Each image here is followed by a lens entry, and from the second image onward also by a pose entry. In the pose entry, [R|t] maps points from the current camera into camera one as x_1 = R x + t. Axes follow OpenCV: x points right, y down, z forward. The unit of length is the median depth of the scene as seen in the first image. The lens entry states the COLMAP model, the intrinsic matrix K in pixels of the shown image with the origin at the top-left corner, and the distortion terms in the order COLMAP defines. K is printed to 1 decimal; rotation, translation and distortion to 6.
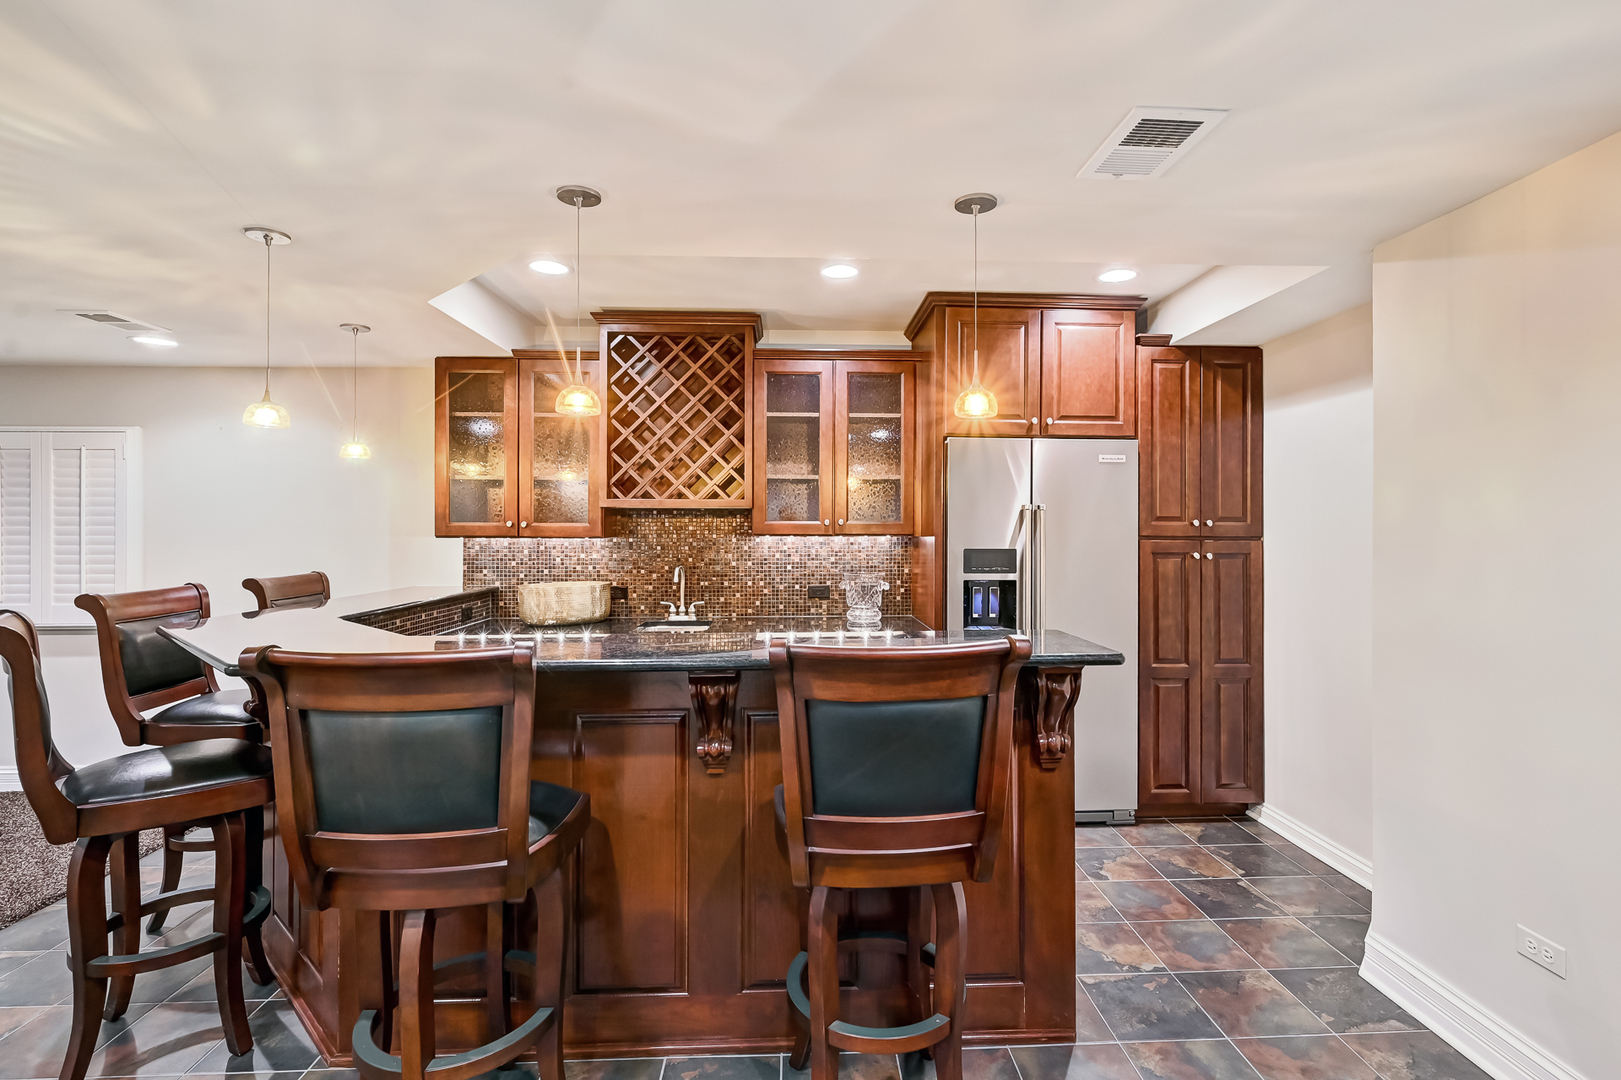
lens RADIAL K [[790.3, 0, 817.2], [0, 790.3, 522.1], [0, 0, 1]] dist [0.000377, 0.000056]
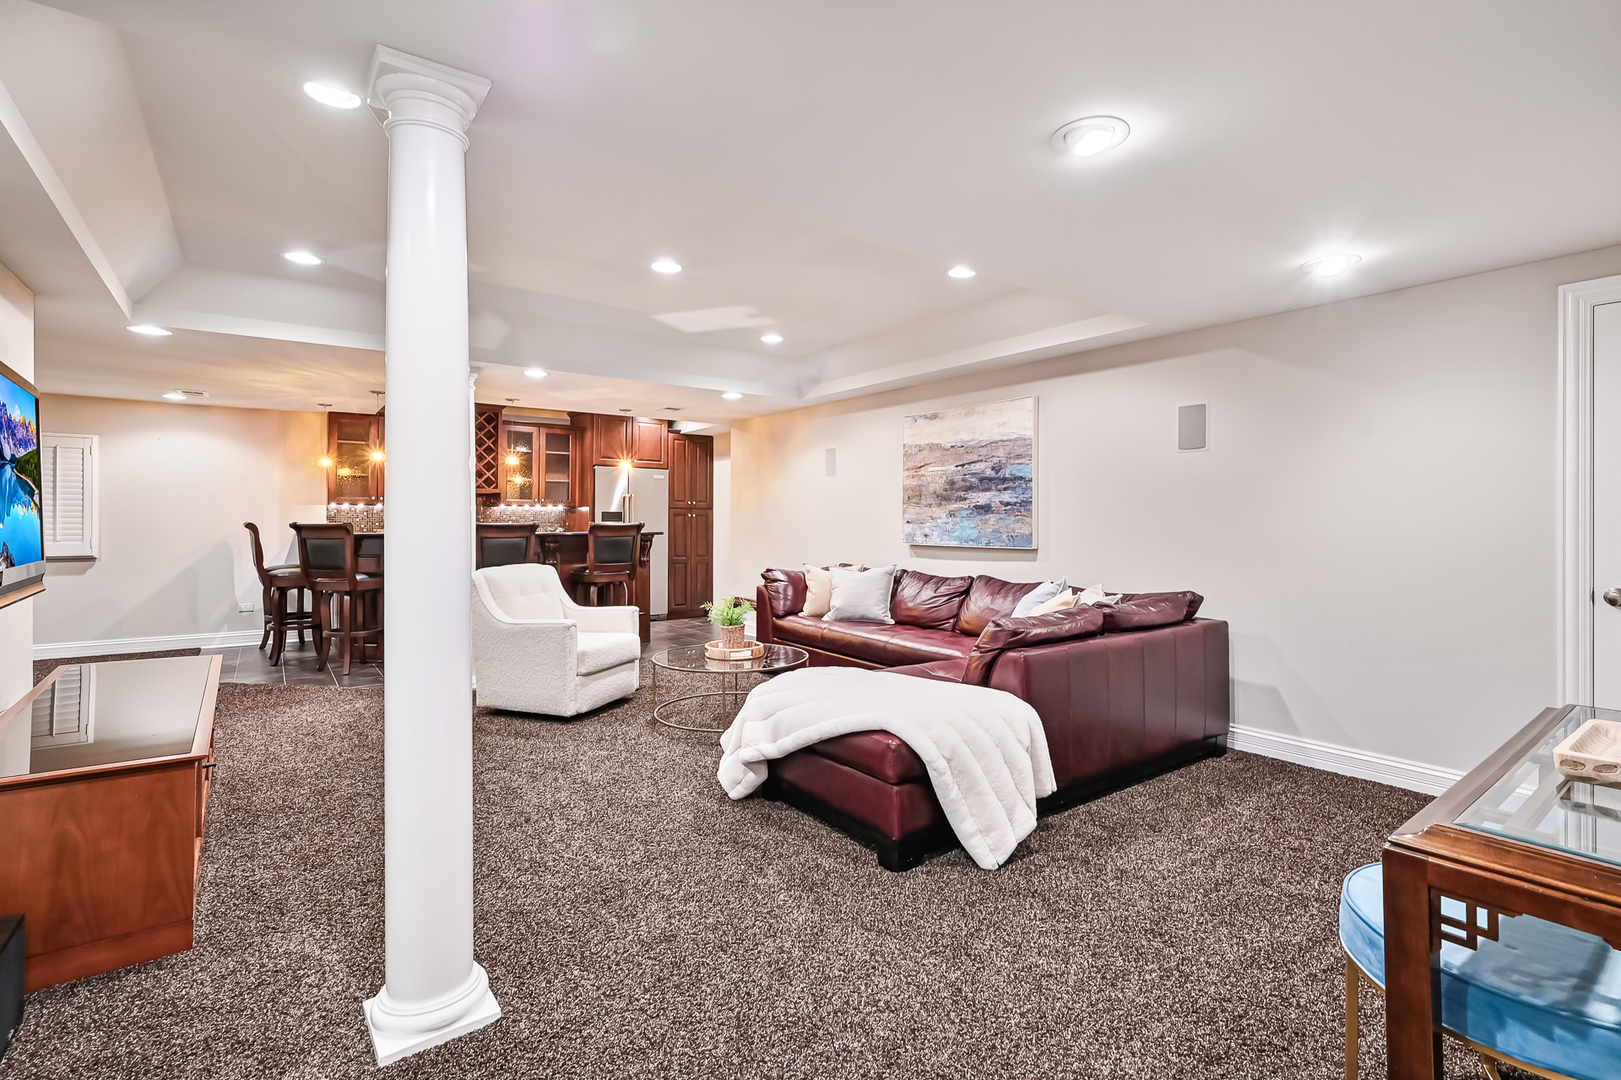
lens RADIAL K [[726.9, 0, 818.8], [0, 726.9, 522.7], [0, 0, 1]] dist [0.002495, 0.000453]
pose [[0.832678, 0.002192, 0.553754, -0.494511], [-0.006803, 0.999957, 0.006270, 0.048764], [-0.553716, -0.008988, 0.832657, -1.238223]]
